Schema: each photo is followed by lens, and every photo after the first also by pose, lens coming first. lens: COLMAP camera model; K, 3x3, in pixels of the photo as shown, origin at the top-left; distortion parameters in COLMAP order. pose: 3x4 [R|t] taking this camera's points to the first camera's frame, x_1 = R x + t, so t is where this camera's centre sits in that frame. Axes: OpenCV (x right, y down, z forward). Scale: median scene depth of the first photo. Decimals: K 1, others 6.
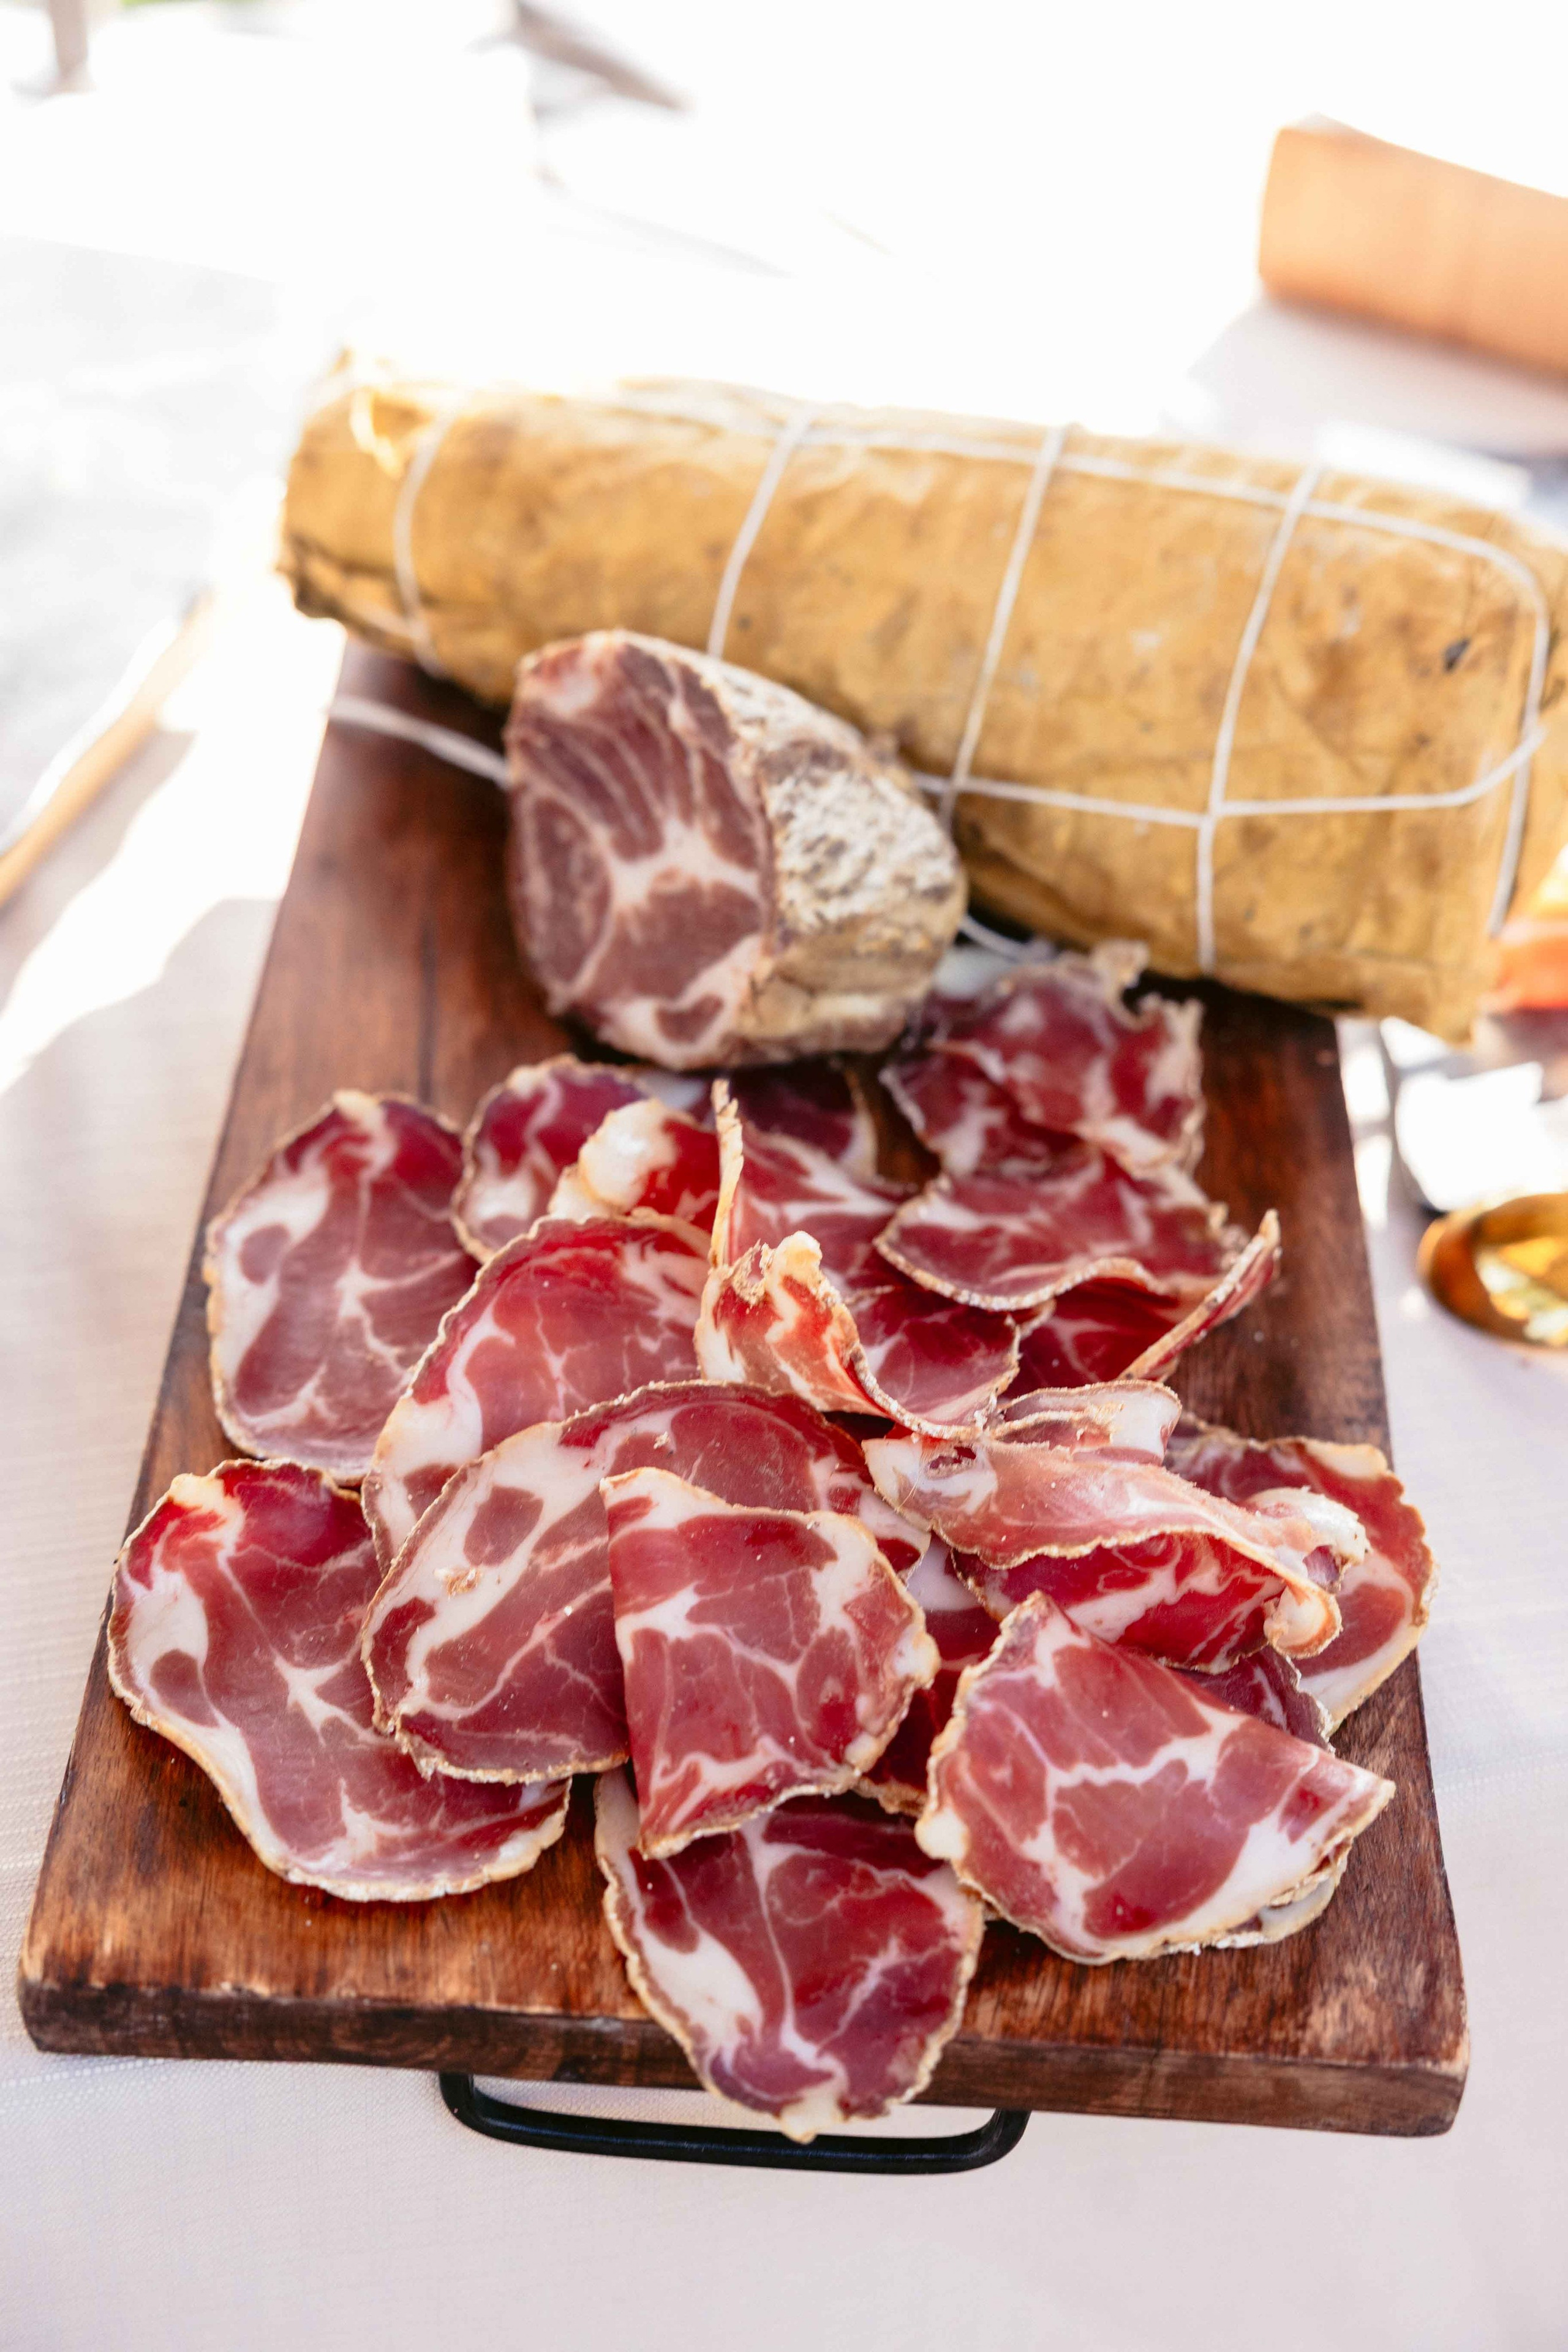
lens RADIAL K [[3510.9, 0, 784.0], [0, 3510.9, 1176.0], [0, 0, 1]] dist [0.011044, 0.003551]
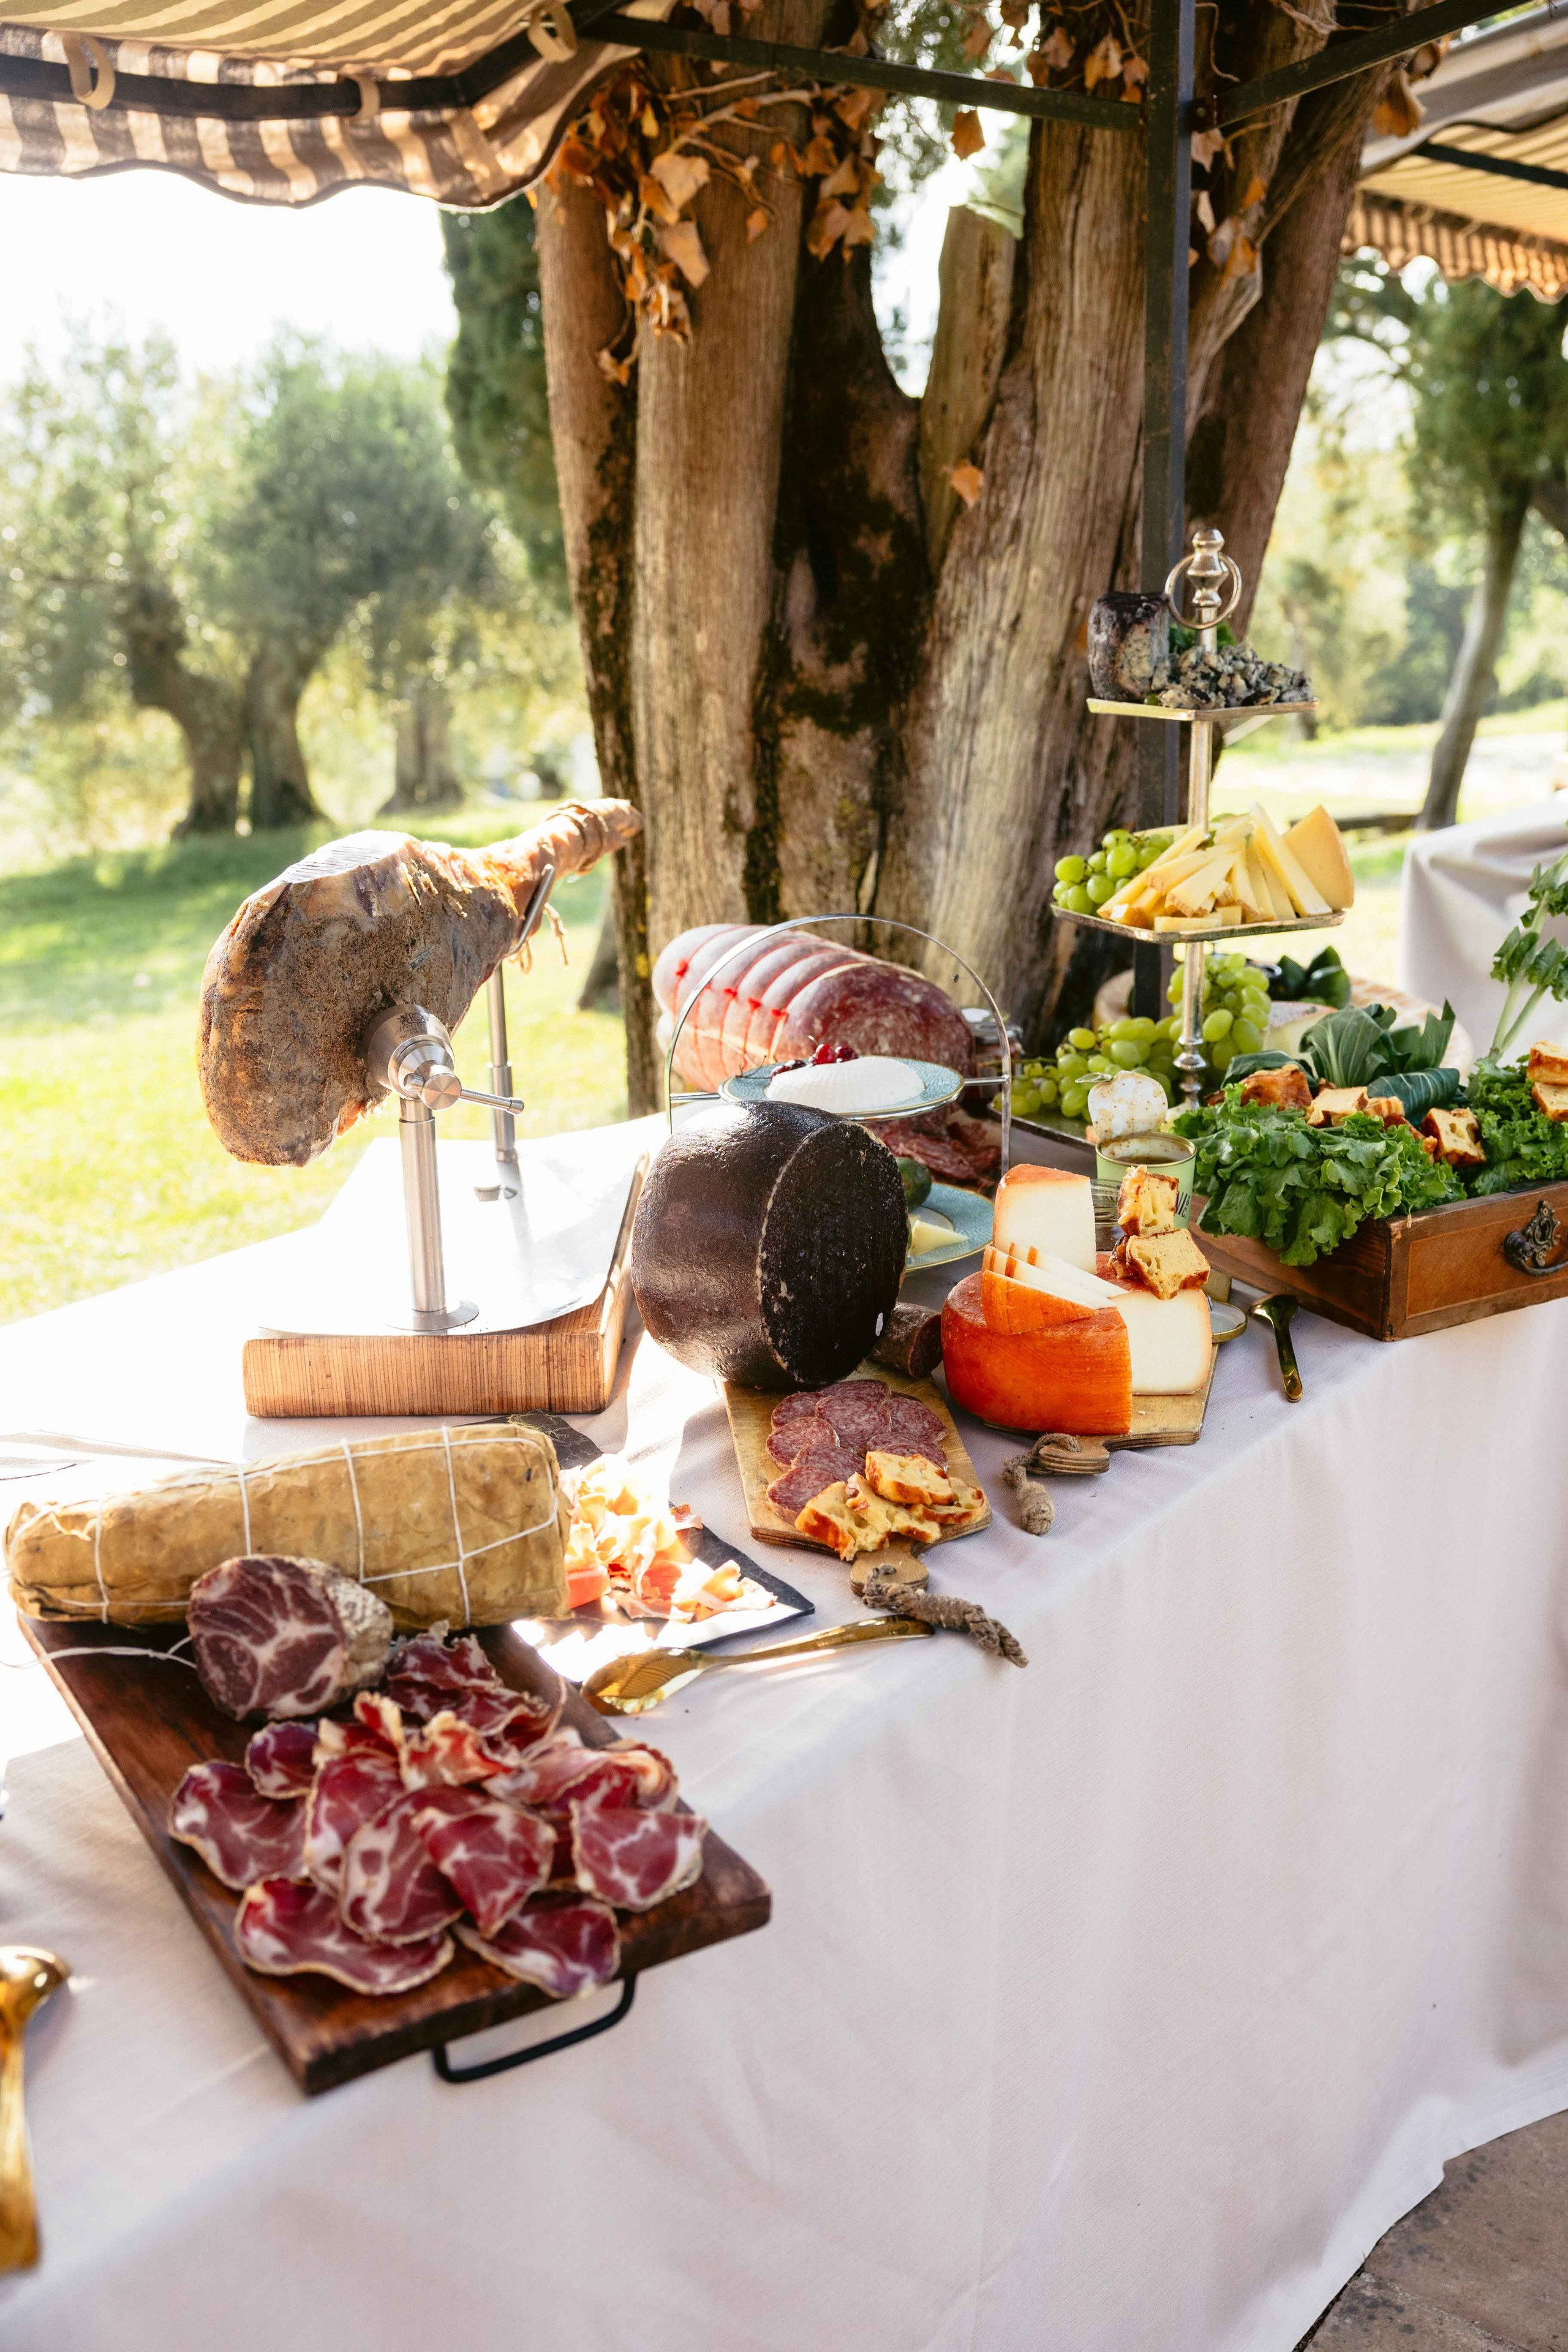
lens RADIAL K [[2324.3, 0, 784.0], [0, 2324.3, 1176.0], [0, 0, 1]] dist [-0.010056, -0.002399]
pose [[0.813943, -0.203657, 0.544078, -0.599383], [0.383530, 0.891814, -0.239942, 0.158878], [-0.436351, 0.403970, 0.803994, -0.654843]]
